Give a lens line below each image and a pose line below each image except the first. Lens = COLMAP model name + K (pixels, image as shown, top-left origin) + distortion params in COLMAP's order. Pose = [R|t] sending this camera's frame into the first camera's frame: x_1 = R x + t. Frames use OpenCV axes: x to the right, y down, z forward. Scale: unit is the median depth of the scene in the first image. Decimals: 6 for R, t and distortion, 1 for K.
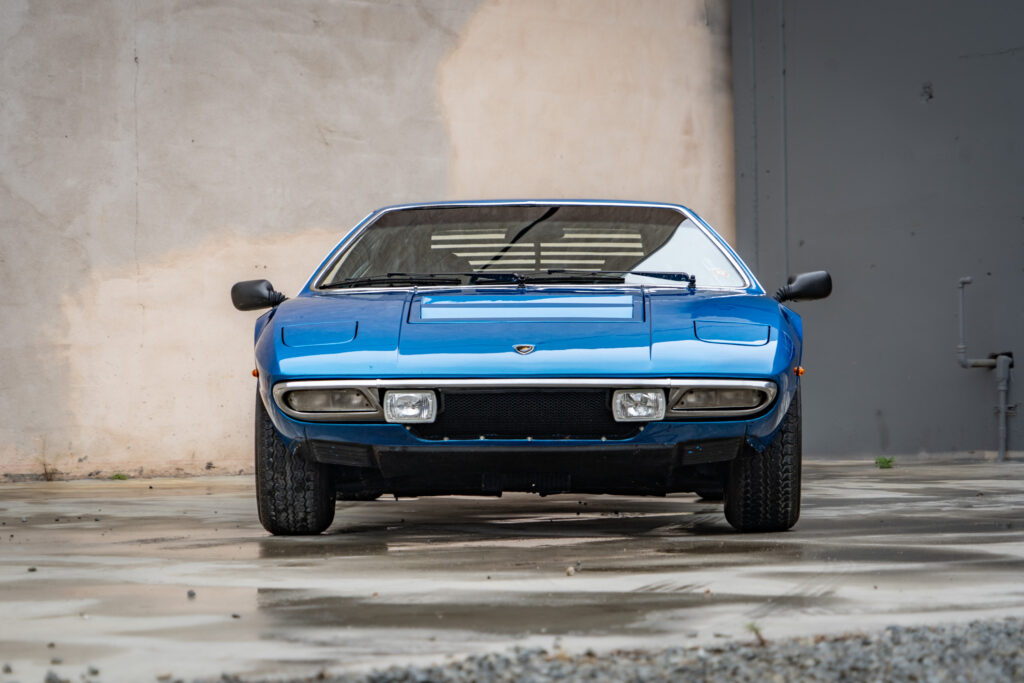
lens RADIAL K [[2971.2, 0, 510.9], [0, 2971.2, 378.1], [0, 0, 1]] dist [0.051077, 0.000000]
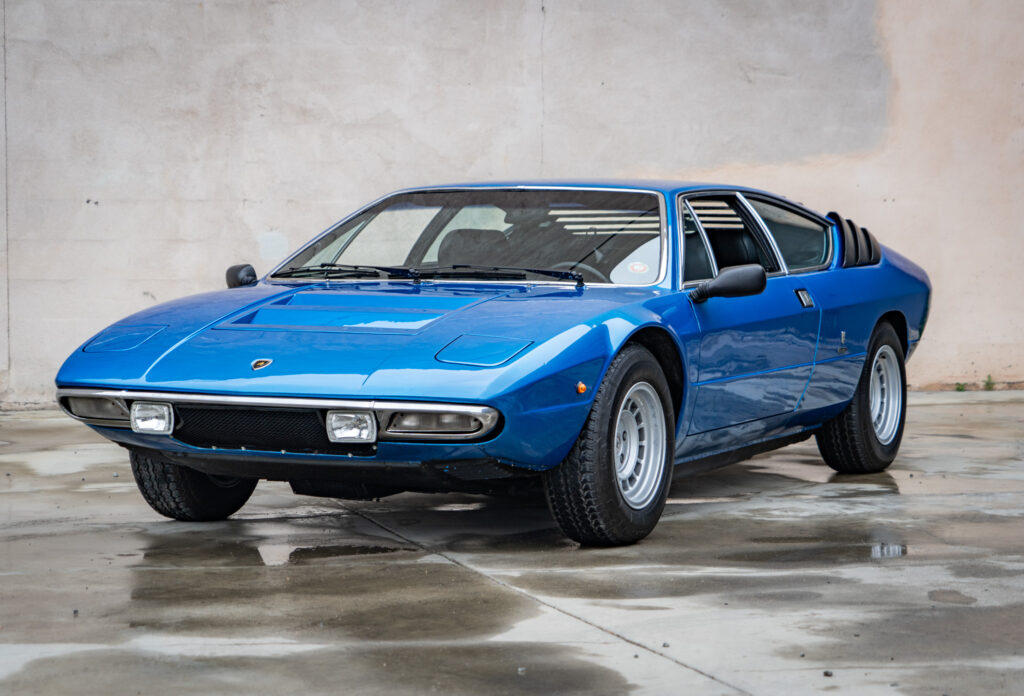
lens RADIAL K [[2589.7, 0, 514.3], [0, 2589.7, 355.1], [0, 0, 1]] dist [0.069310, 0.000000]
pose [[0.910201, 0.031466, -0.412969, 0.255241], [-0.008168, 0.998280, 0.058060, -0.037026], [0.414086, -0.049473, 0.908892, 0.141828]]
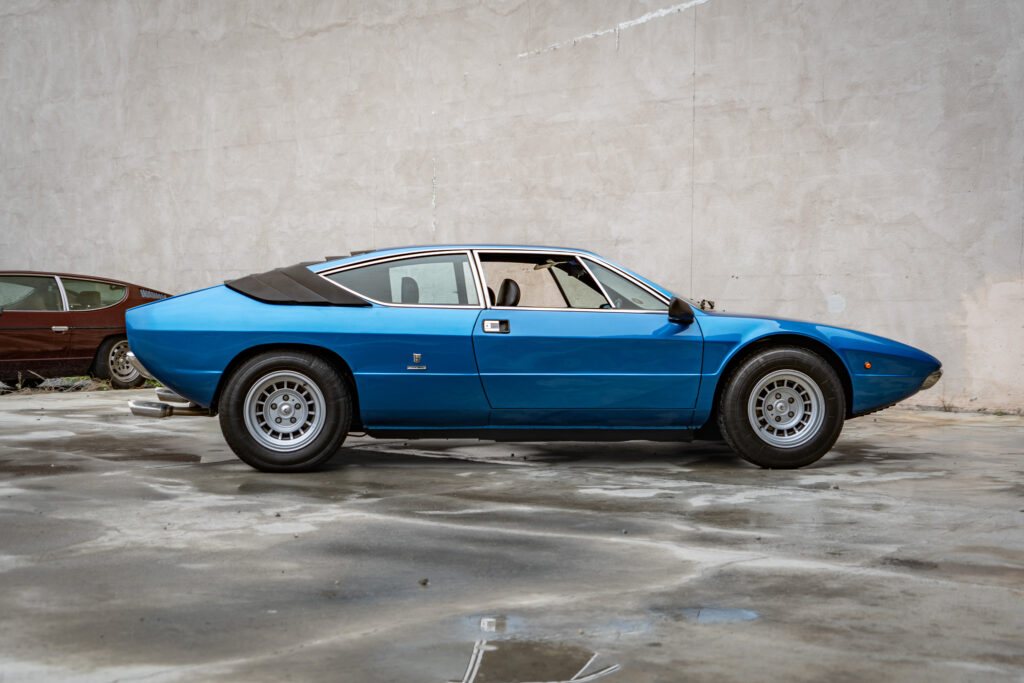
lens RADIAL K [[1362.3, 0, 514.6], [0, 1362.3, 341.1], [0, 0, 1]] dist [0.024229, 0.000000]
pose [[0.195238, 0.033807, -0.980173, 0.498793], [-0.005843, 0.999428, 0.033308, -0.025163], [0.980738, -0.000775, 0.195324, 0.619971]]
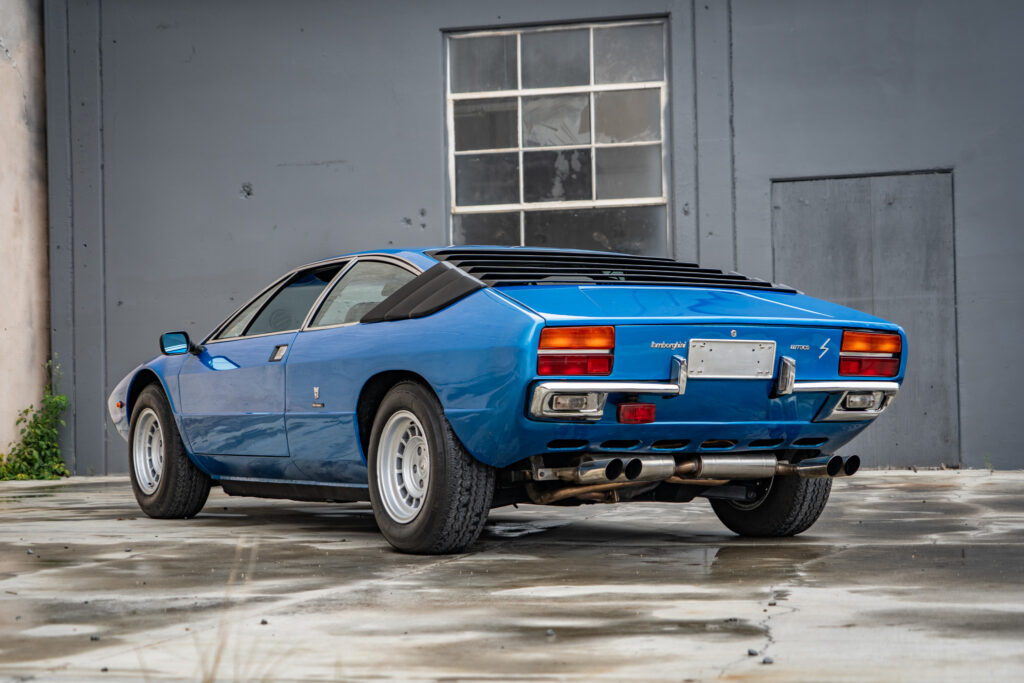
lens RADIAL K [[1980.0, 0, 510.4], [0, 1980.0, 348.9], [0, 0, 1]] dist [0.081567, 0.000000]
pose [[0.804416, 0.018266, 0.593786, -0.306799], [0.000643, 0.999500, -0.031618, 0.000566], [-0.594066, 0.025816, 0.804002, 0.260042]]
